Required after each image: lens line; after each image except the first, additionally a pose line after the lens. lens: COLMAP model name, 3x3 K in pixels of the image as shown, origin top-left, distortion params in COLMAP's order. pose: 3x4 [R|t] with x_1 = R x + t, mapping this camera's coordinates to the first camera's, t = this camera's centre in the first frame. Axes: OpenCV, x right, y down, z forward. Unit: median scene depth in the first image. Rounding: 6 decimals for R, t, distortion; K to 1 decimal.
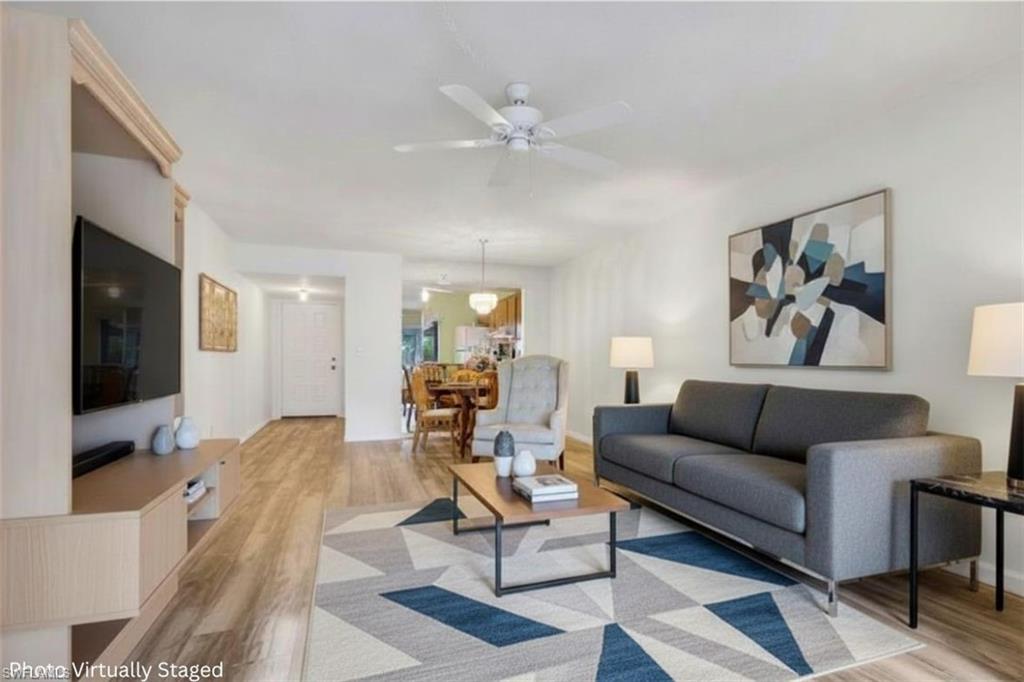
lens RADIAL K [[489.4, 0, 493.3], [0, 489.4, 351.5], [0, 0, 1]] dist [0.001034, 0.001967]
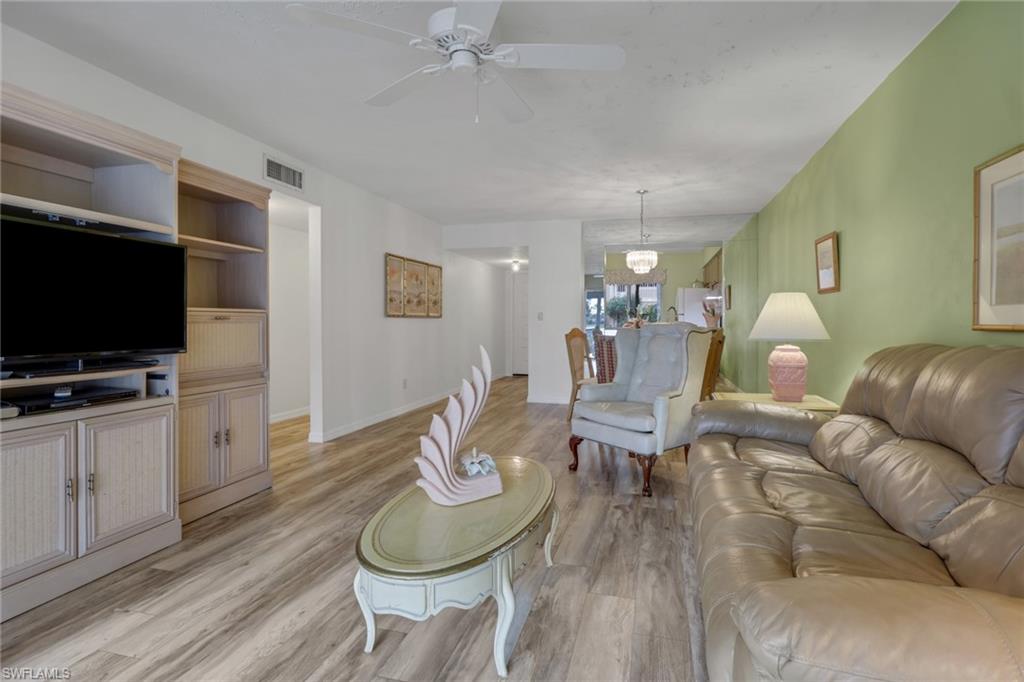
lens RADIAL K [[448.0, 0, 557.5], [0, 448.0, 323.4], [0, 0, 1]] dist [-0.004820, -0.000760]
pose [[0.848466, 0.001490, -0.529247, 0.277913], [0.009247, 0.999802, 0.017639, -0.002527], [0.529168, -0.019859, 0.848284, 0.227039]]
